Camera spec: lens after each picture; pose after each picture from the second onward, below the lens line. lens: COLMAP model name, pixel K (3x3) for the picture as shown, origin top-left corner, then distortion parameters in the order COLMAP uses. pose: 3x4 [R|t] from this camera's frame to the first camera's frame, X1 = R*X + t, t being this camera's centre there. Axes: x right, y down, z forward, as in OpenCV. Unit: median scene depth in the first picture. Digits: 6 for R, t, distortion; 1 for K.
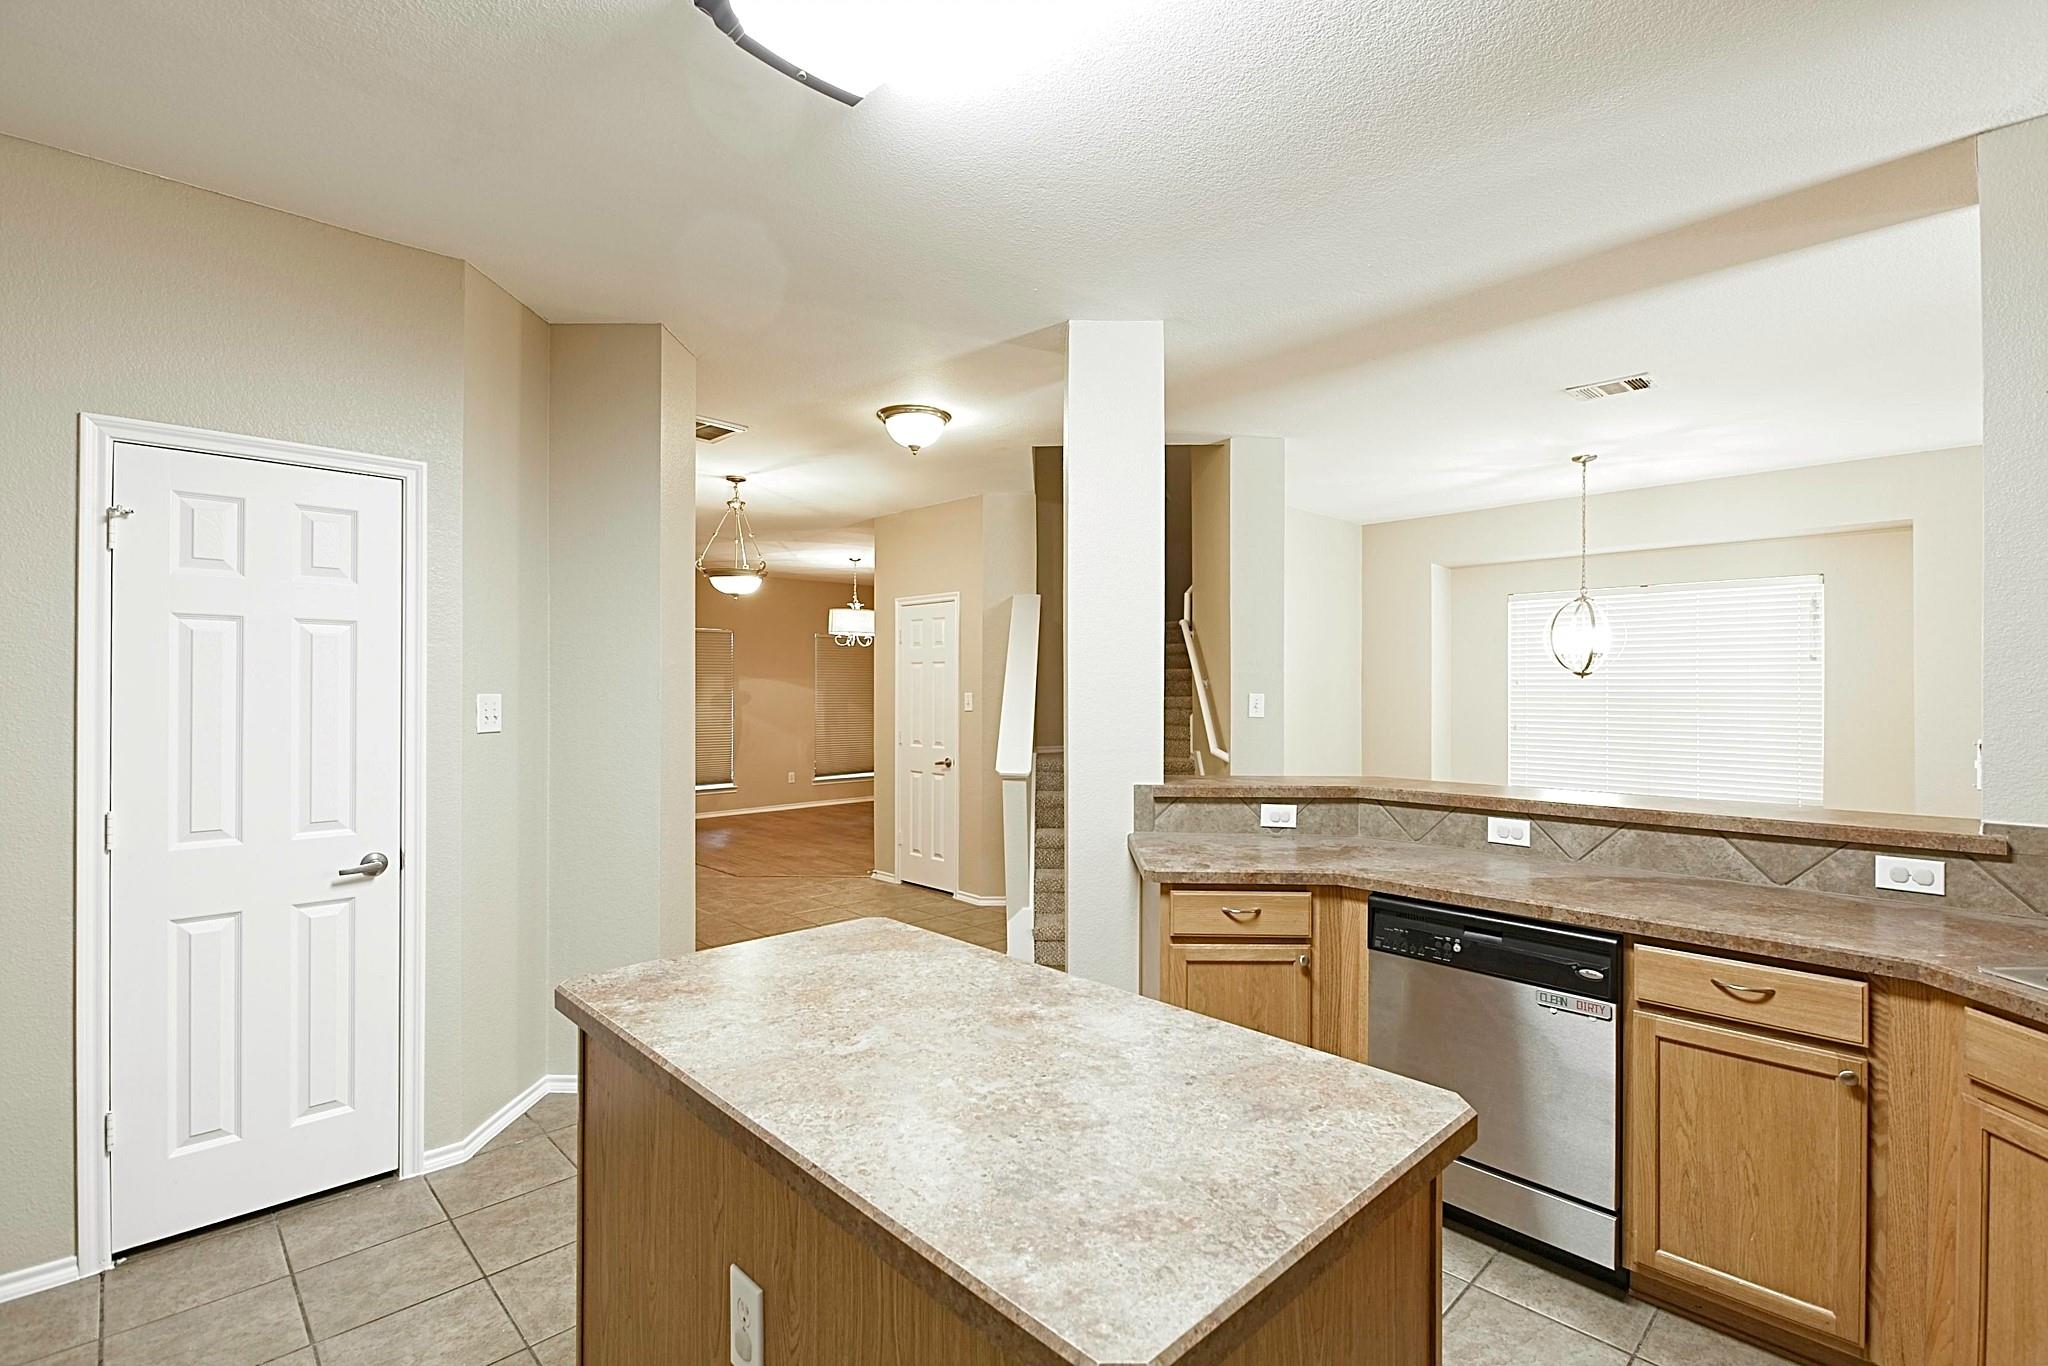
lens RADIAL K [[914.2, 0, 1024.0], [0, 914.2, 683.0], [0, 0, 1]] dist [-0.000584, -0.000479]
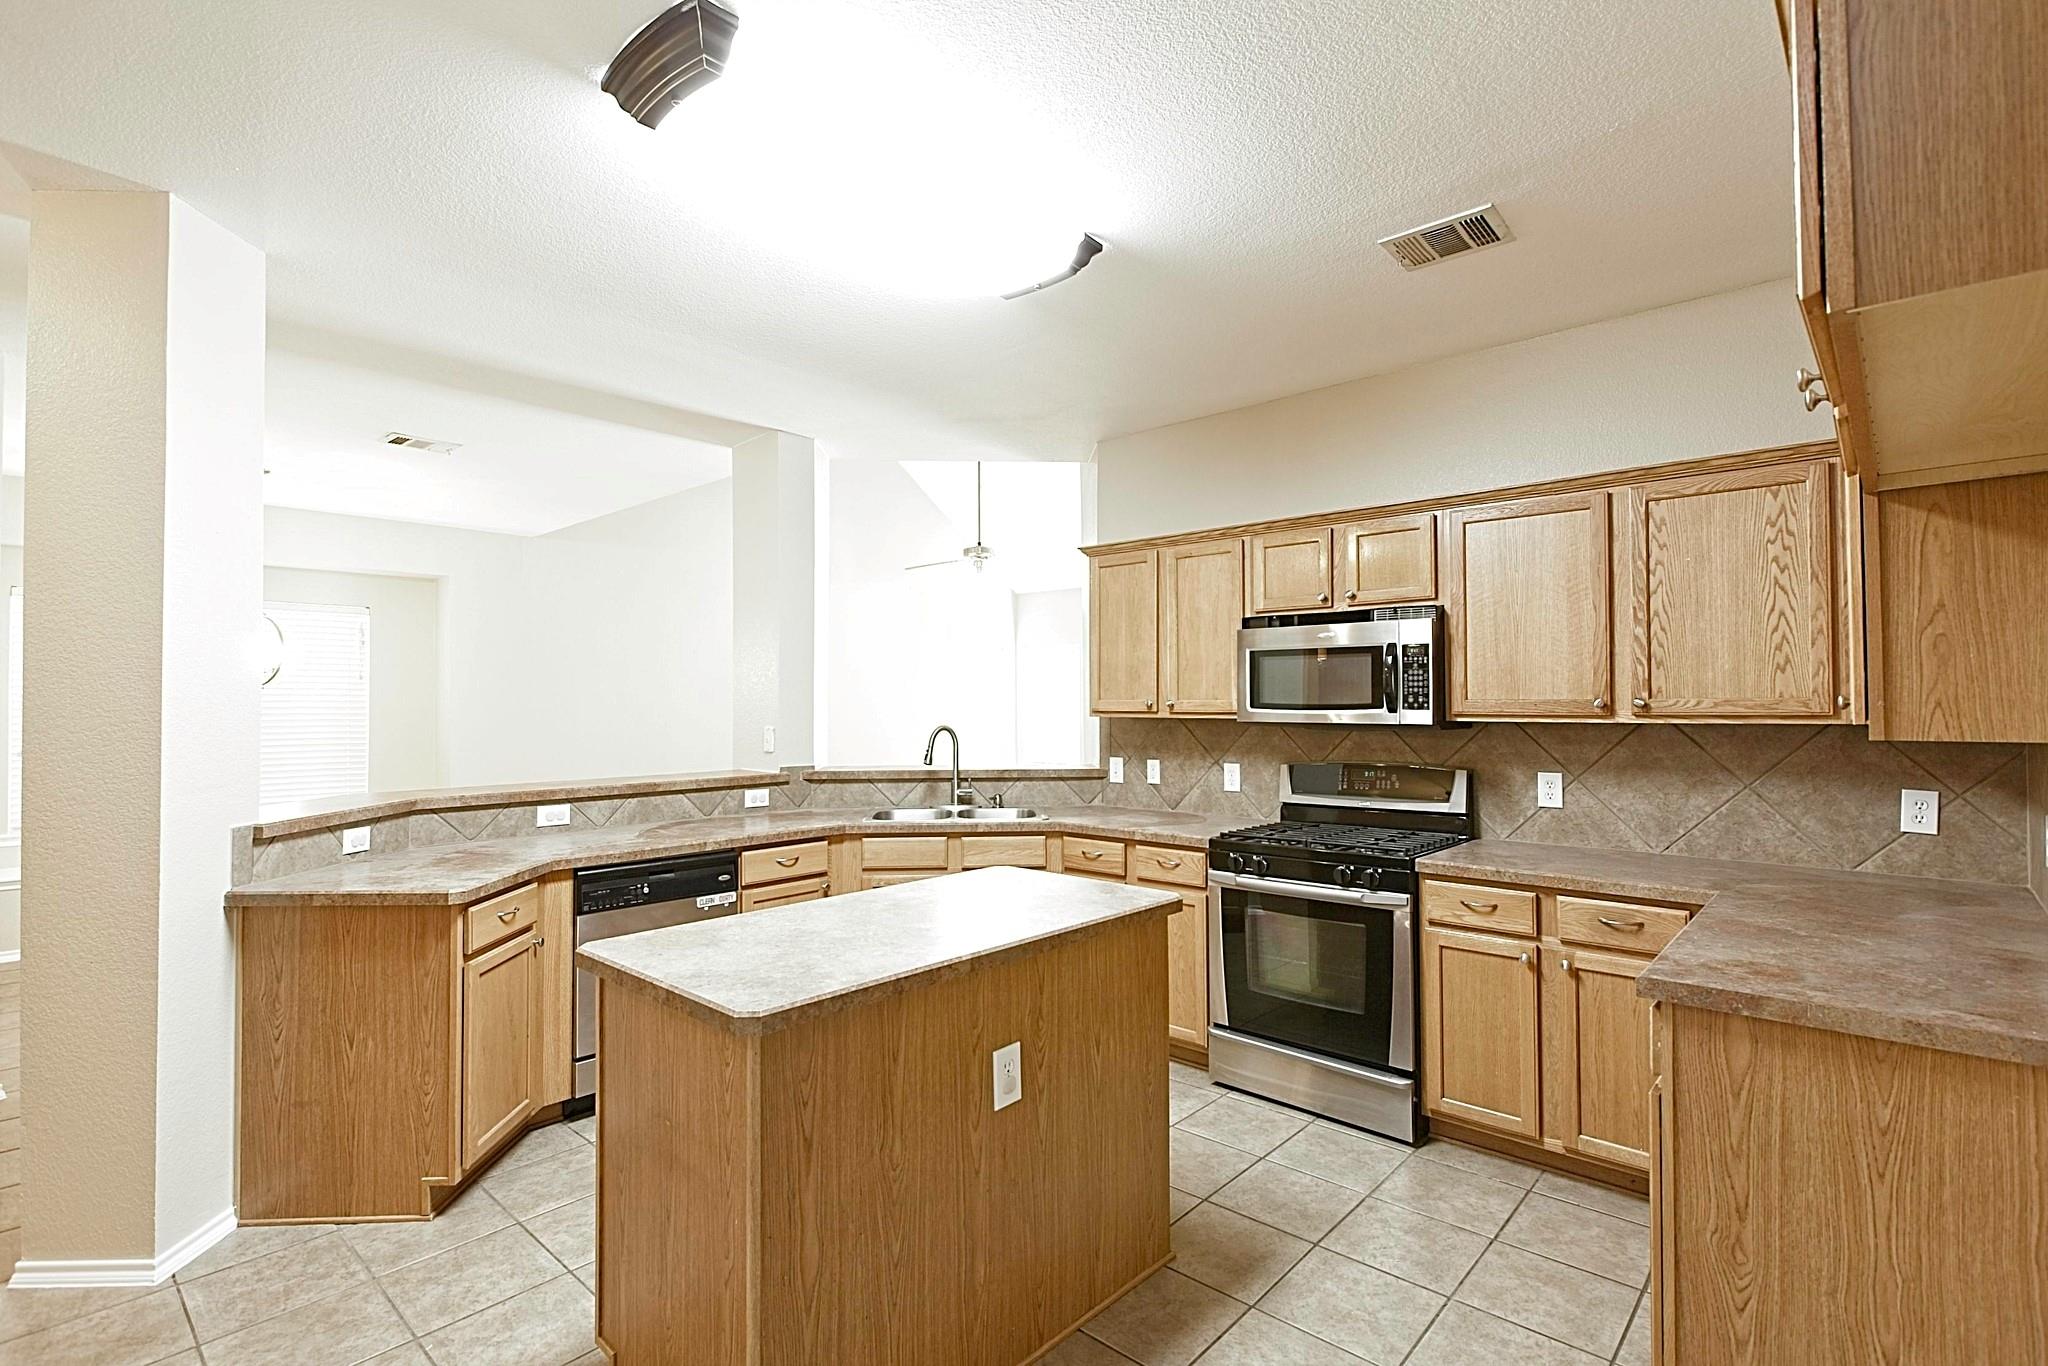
lens RADIAL K [[940.4, 0, 1029.4], [0, 940.4, 688.0], [0, 0, 1]] dist [0.002529, -0.005066]
pose [[-0.051040, 0.012358, 0.998620, -0.892689], [-0.001561, 0.999921, -0.012454, 0.001415], [-0.998695, -0.002194, -0.051016, 0.452337]]
